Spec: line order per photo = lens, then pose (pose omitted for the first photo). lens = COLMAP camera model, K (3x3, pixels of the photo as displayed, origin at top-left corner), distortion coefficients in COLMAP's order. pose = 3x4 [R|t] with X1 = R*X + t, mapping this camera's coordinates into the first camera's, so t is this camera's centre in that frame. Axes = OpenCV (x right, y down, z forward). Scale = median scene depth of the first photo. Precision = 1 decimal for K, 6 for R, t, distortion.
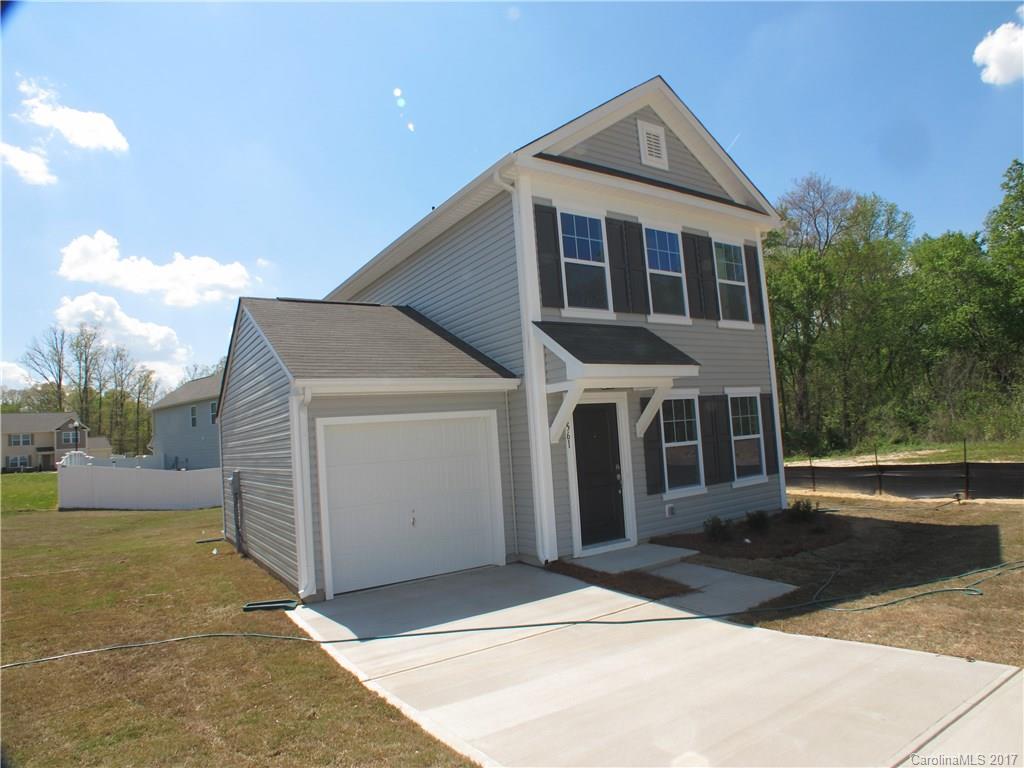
lens RADIAL K [[621.5, 0, 514.9], [0, 621.5, 385.9], [0, 0, 1]] dist [-0.118004, 0.060813]
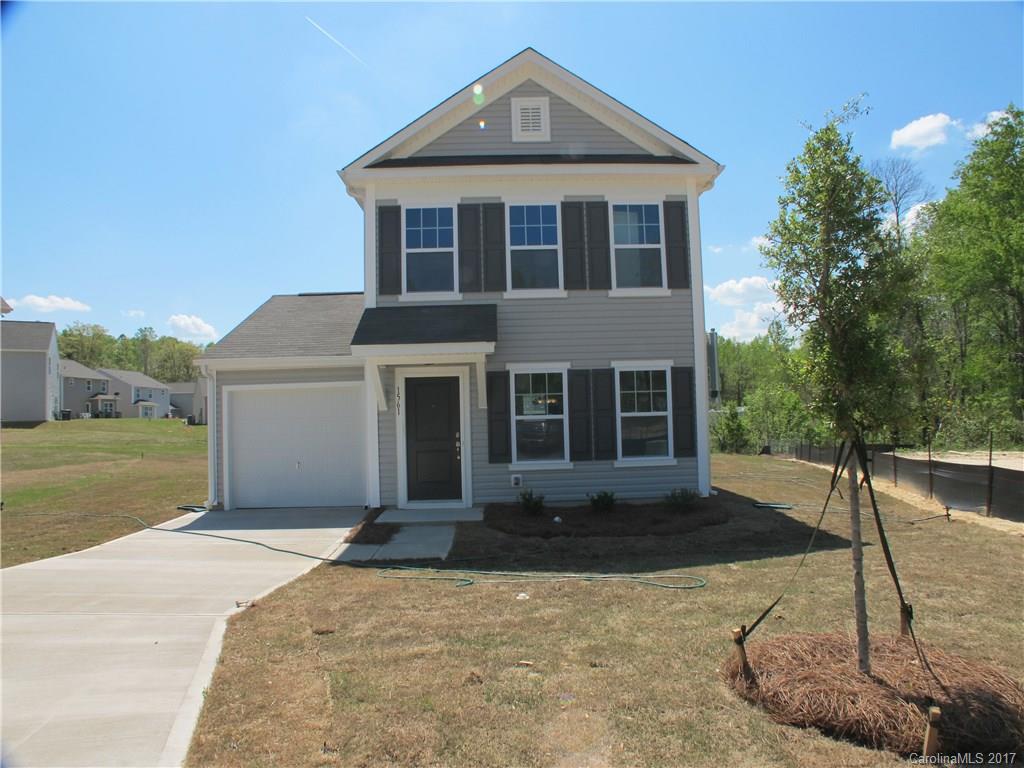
lens RADIAL K [[621.5, 0, 514.9], [0, 621.5, 385.9], [0, 0, 1]] dist [-0.118004, 0.060813]
pose [[0.845971, 0.022196, -0.532766, 0.778530], [0.012531, 0.998030, 0.061476, -0.020598], [0.533081, -0.058683, 0.844026, 0.119203]]
